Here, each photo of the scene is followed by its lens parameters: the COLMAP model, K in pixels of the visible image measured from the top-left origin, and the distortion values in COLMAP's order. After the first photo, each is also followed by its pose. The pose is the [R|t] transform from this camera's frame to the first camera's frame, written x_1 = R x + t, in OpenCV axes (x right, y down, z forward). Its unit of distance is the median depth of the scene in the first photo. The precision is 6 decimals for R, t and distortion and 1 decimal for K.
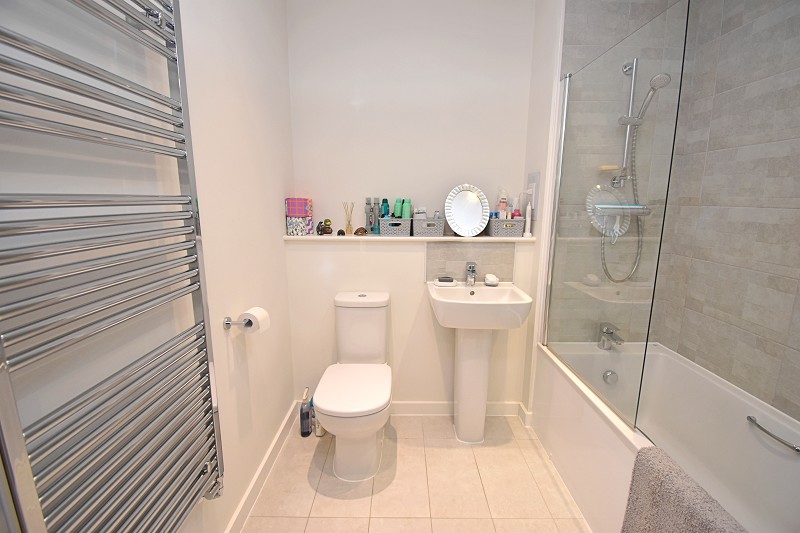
lens RADIAL K [[356.8, 0, 392.1], [0, 356.8, 268.0], [0, 0, 1]] dist [-0.009995, -0.014160]
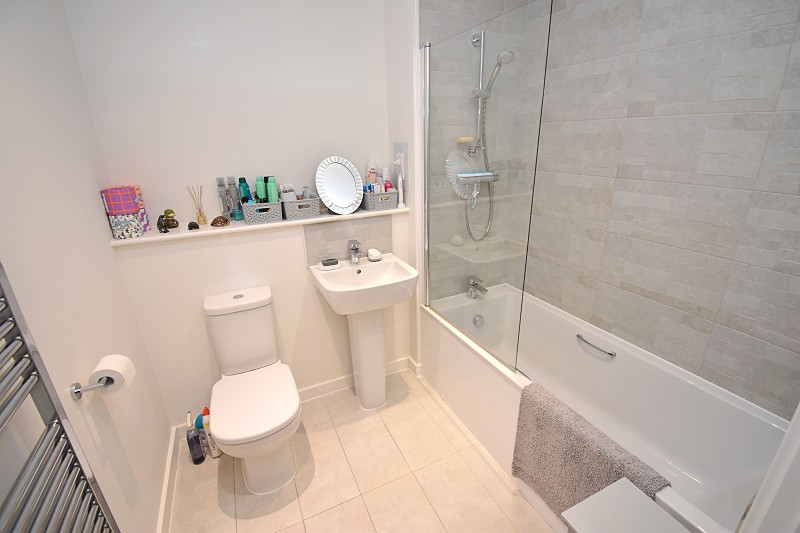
lens RADIAL K [[356.8, 0, 399.7], [0, 356.8, 268.6], [0, 0, 1]] dist [-0.009995, -0.014160]
pose [[0.891386, -0.181326, 0.415394, -0.087357], [0.109959, 0.975623, 0.189917, -0.118864], [-0.439705, -0.123613, 0.889595, 0.070476]]
